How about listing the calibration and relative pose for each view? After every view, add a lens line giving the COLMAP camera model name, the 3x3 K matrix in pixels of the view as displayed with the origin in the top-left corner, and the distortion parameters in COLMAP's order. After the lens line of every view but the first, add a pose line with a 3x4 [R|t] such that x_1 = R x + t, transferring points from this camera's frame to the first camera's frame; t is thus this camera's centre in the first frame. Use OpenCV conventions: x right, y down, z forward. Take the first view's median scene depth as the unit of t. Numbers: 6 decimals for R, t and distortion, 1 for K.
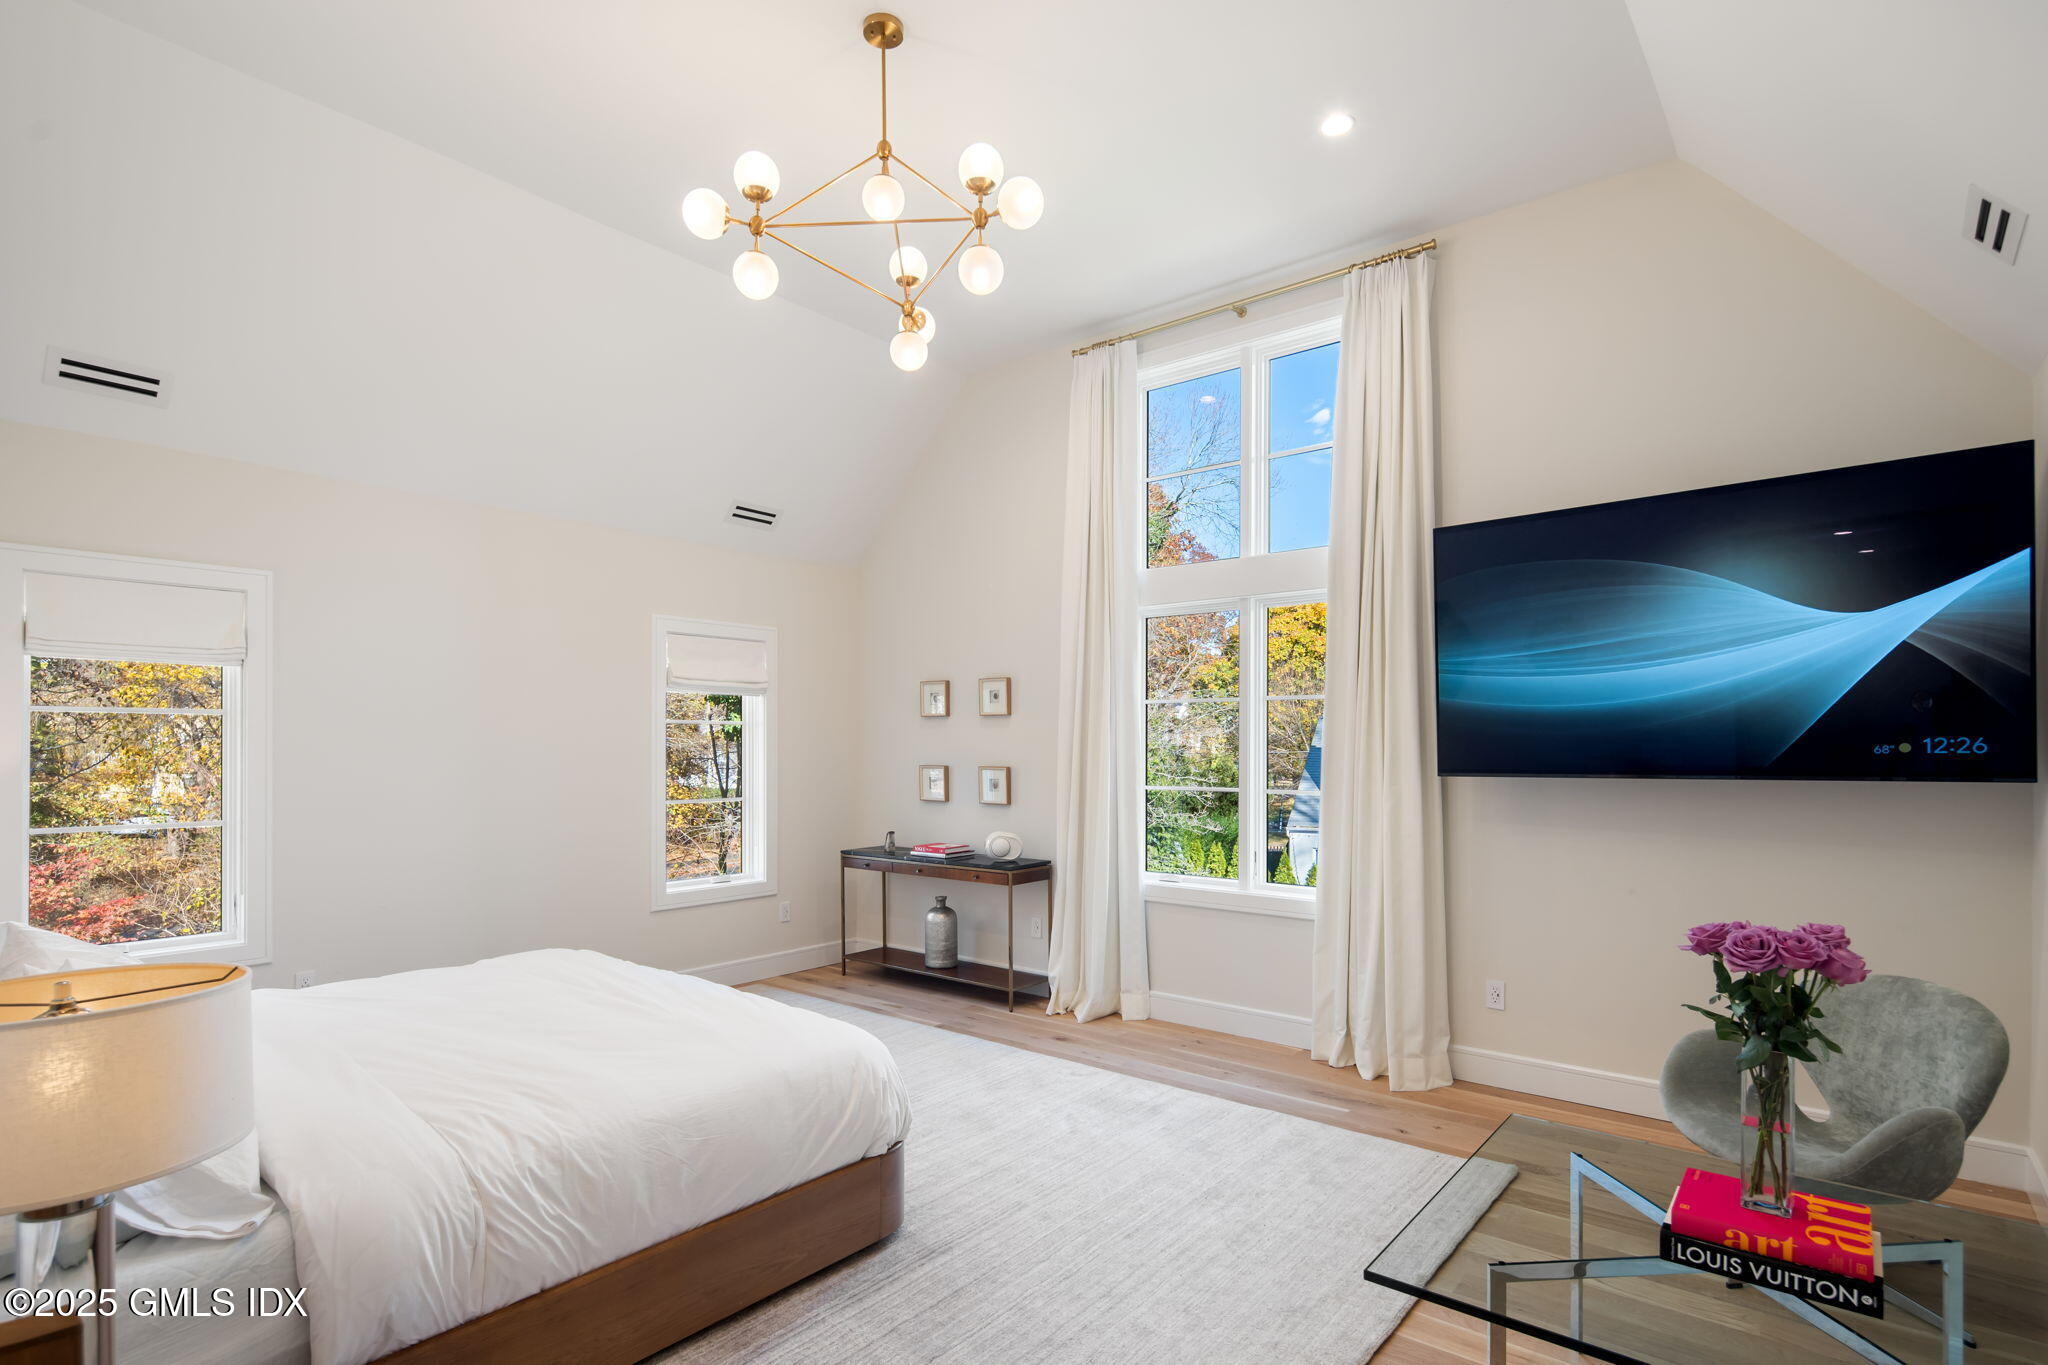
lens RADIAL K [[1020.3, 0, 1024.6], [0, 1020.3, 735.7], [0, 0, 1]] dist [0.000970, 0.000042]
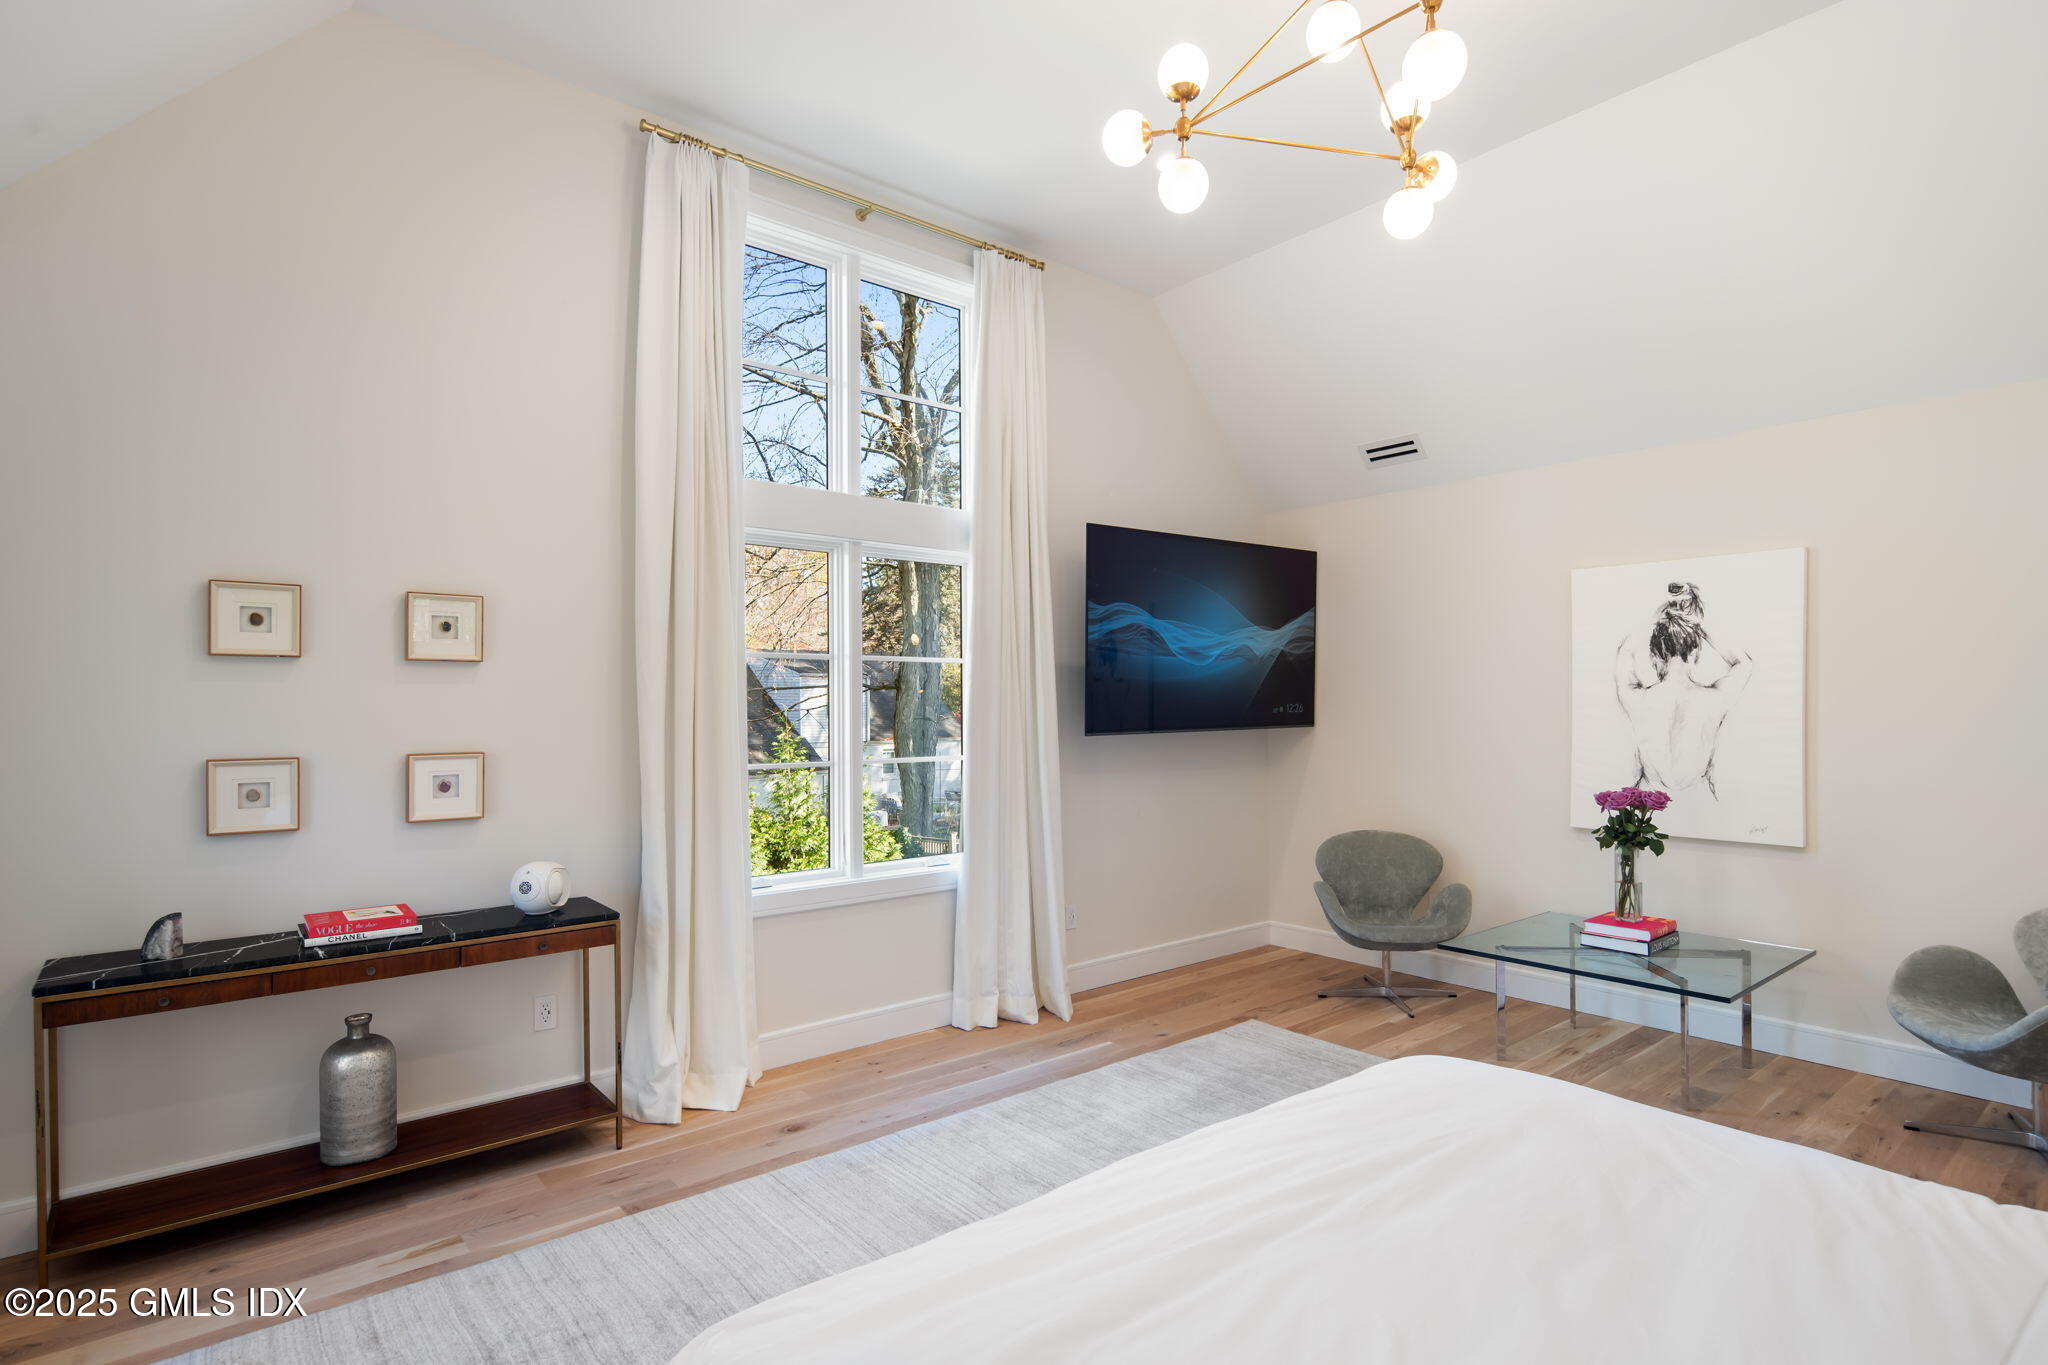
lens RADIAL K [[1056.6, 0, 1024.0], [0, 1056.6, 682.5], [0, 0, 1]] dist [-0.001898, -0.000628]
pose [[0.174601, 0.011486, 0.984572, -0.656623], [-0.011154, 0.999891, -0.009687, -0.007768], [-0.984576, -0.009290, 0.174710, 0.710314]]
